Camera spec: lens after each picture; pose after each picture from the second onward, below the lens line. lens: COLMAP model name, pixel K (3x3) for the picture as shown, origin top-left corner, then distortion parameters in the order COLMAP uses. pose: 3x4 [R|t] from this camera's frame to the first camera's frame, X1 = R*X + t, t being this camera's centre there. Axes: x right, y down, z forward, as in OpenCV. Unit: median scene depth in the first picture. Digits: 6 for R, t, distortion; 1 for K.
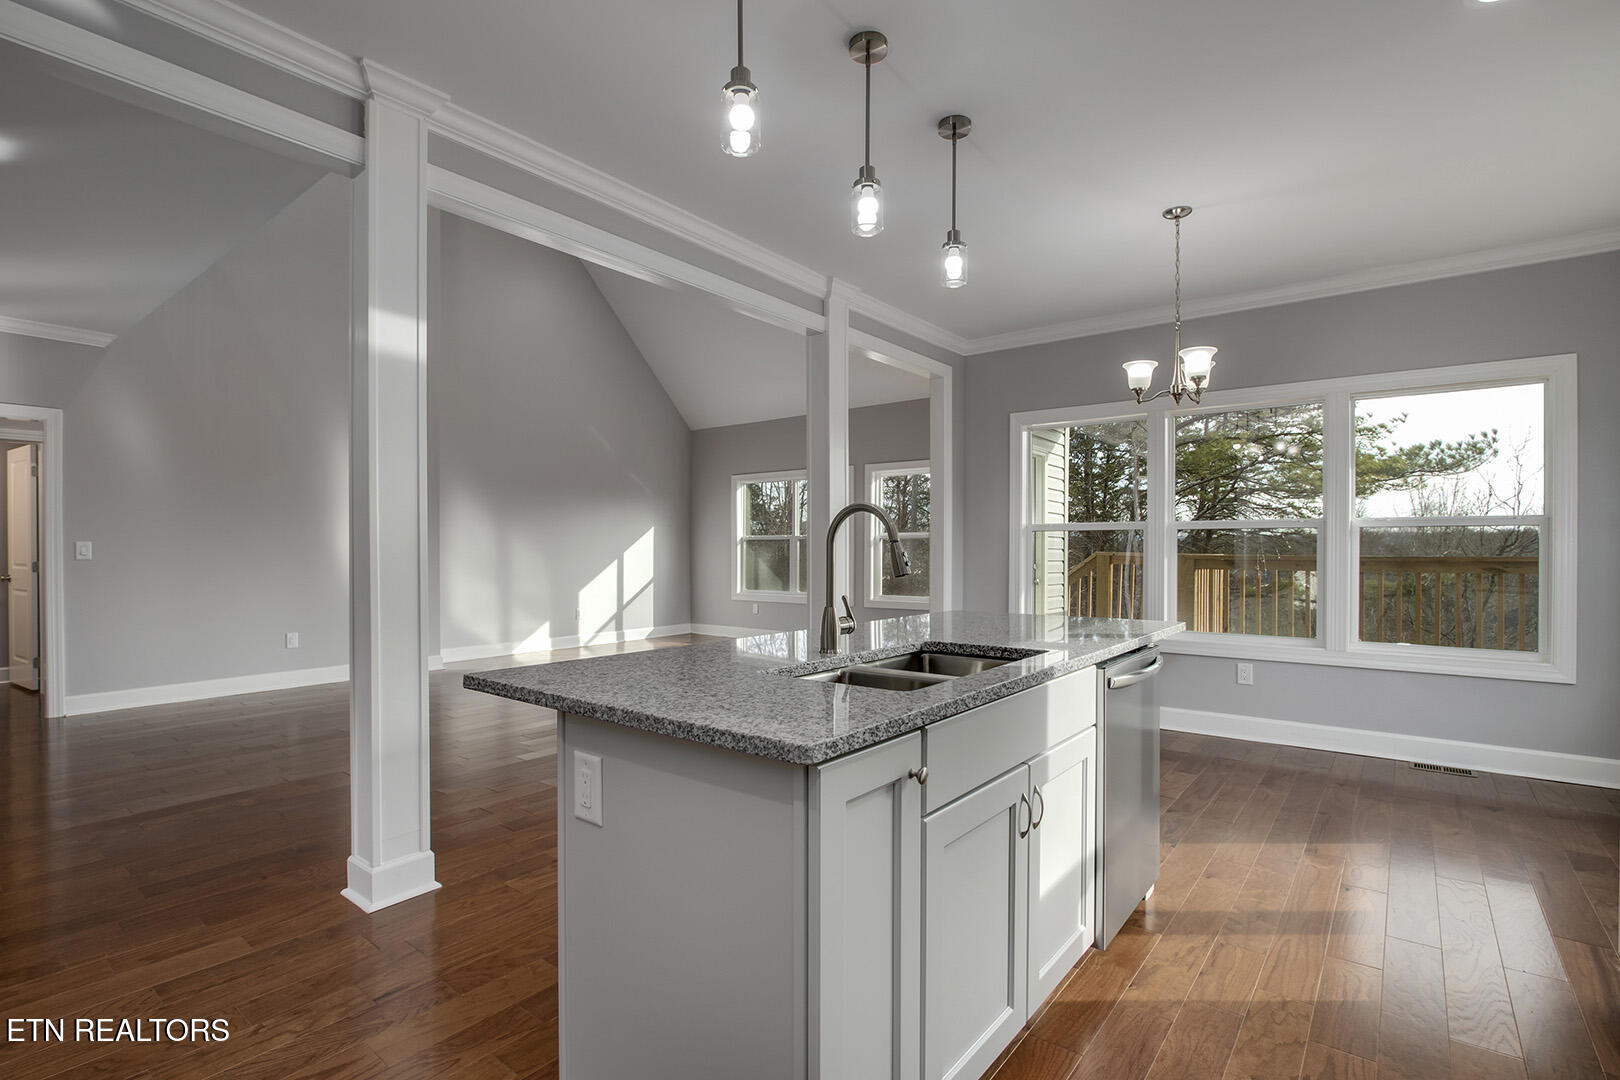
lens RADIAL K [[772.5, 0, 810.1], [0, 772.5, 553.4], [0, 0, 1]] dist [-0.026682, 0.010045]
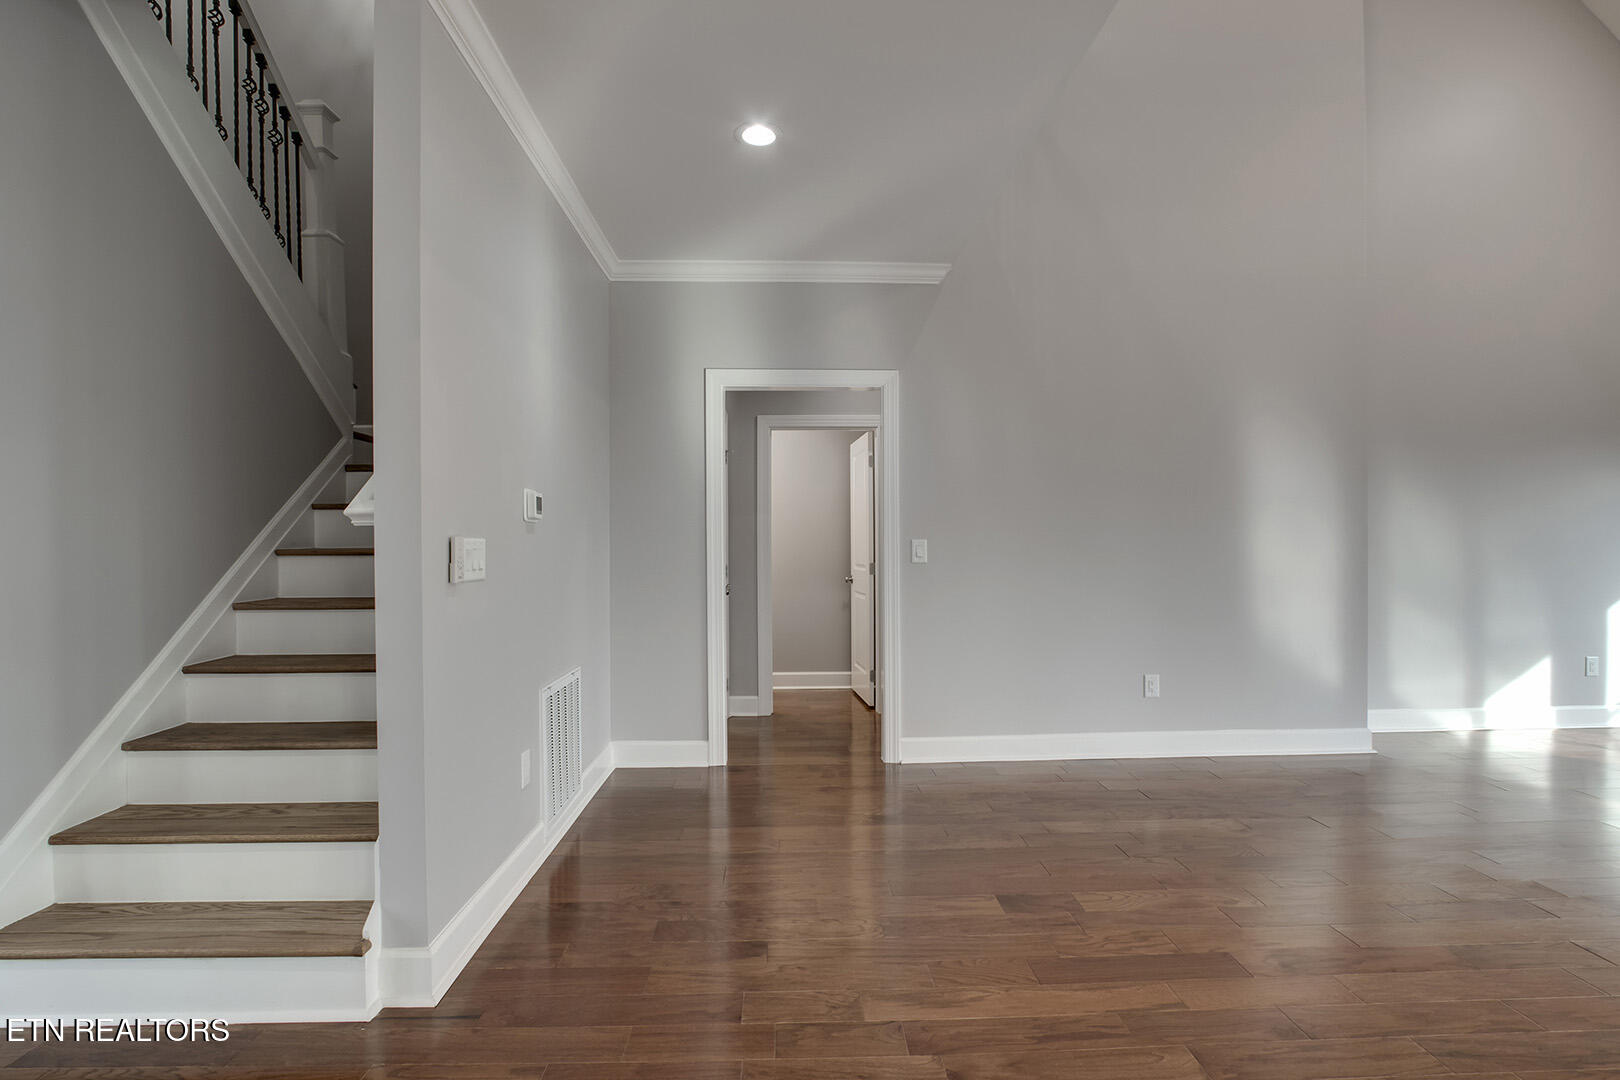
lens RADIAL K [[772.5, 0, 810.1], [0, 772.5, 553.4], [0, 0, 1]] dist [-0.026682, 0.010045]
pose [[0.647418, 0.004821, -0.762120, -0.371566], [-0.001895, 0.999987, 0.004717, -0.004116], [0.762133, -0.001610, 0.647418, 0.352882]]
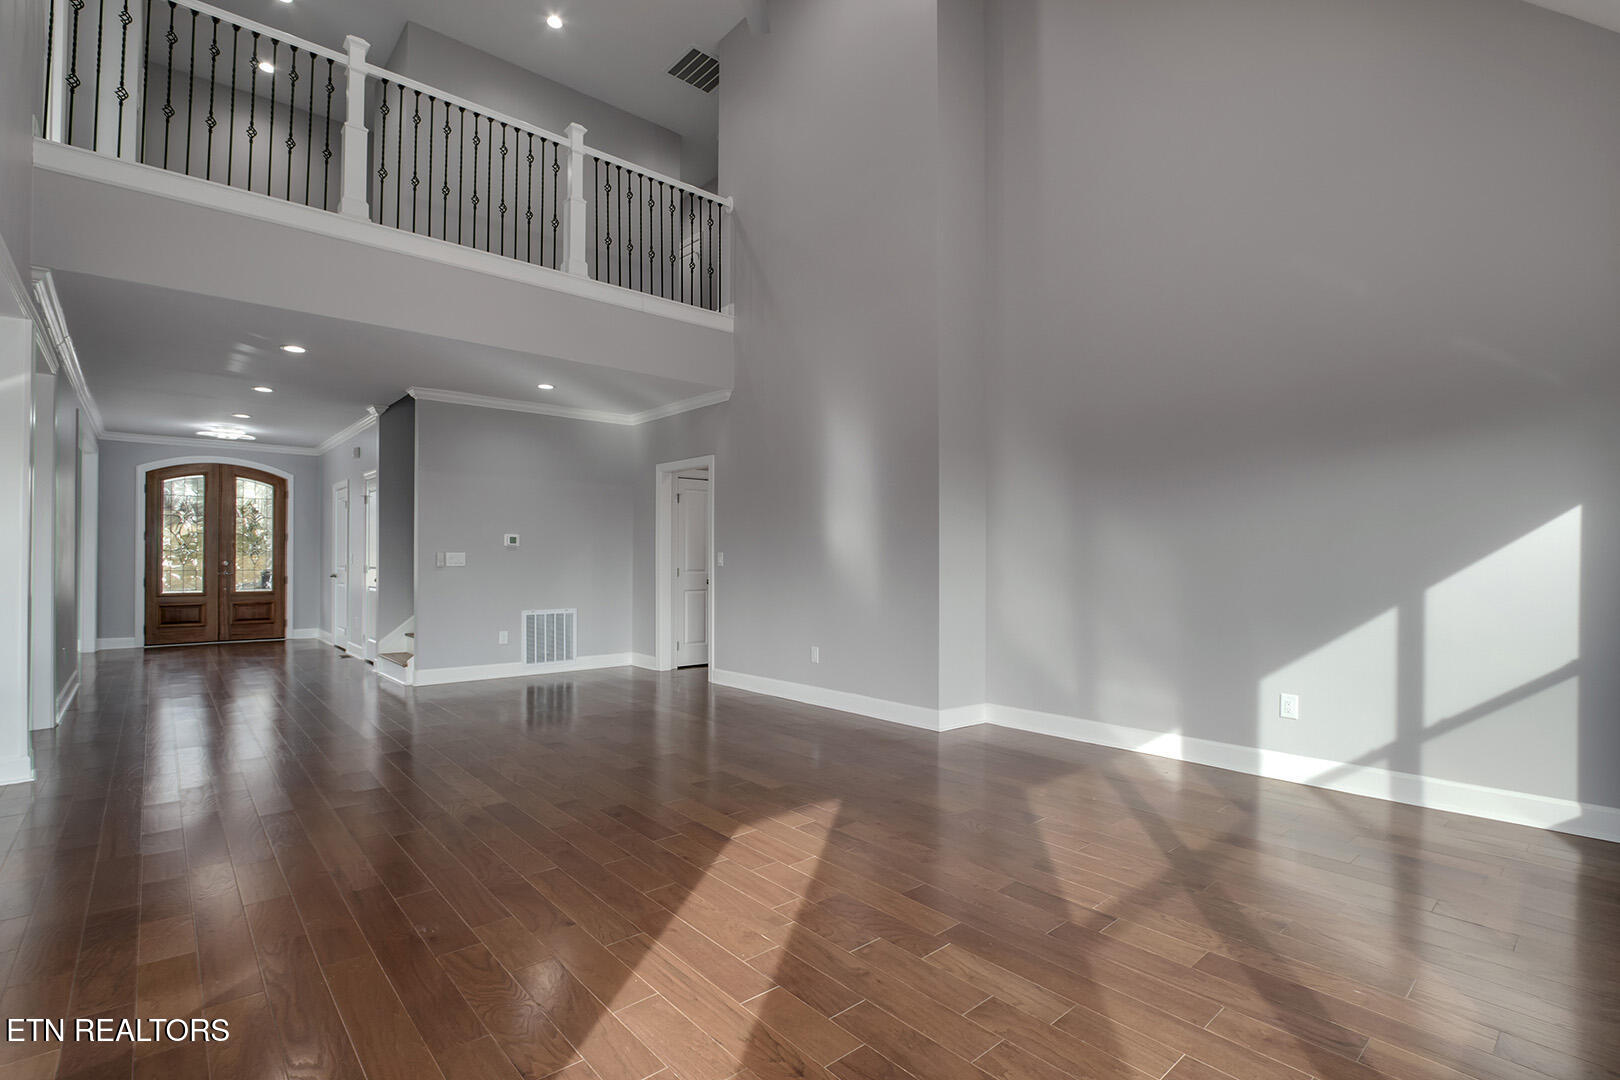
lens RADIAL K [[753.9, 0, 810.7], [0, 753.9, 553.2], [0, 0, 1]] dist [-0.022045, 0.001609]
pose [[-0.170146, -0.004094, -0.985410, 0.255950], [-0.008240, 0.999962, -0.002732, -0.010643], [0.985384, 0.007655, -0.170173, 1.179996]]
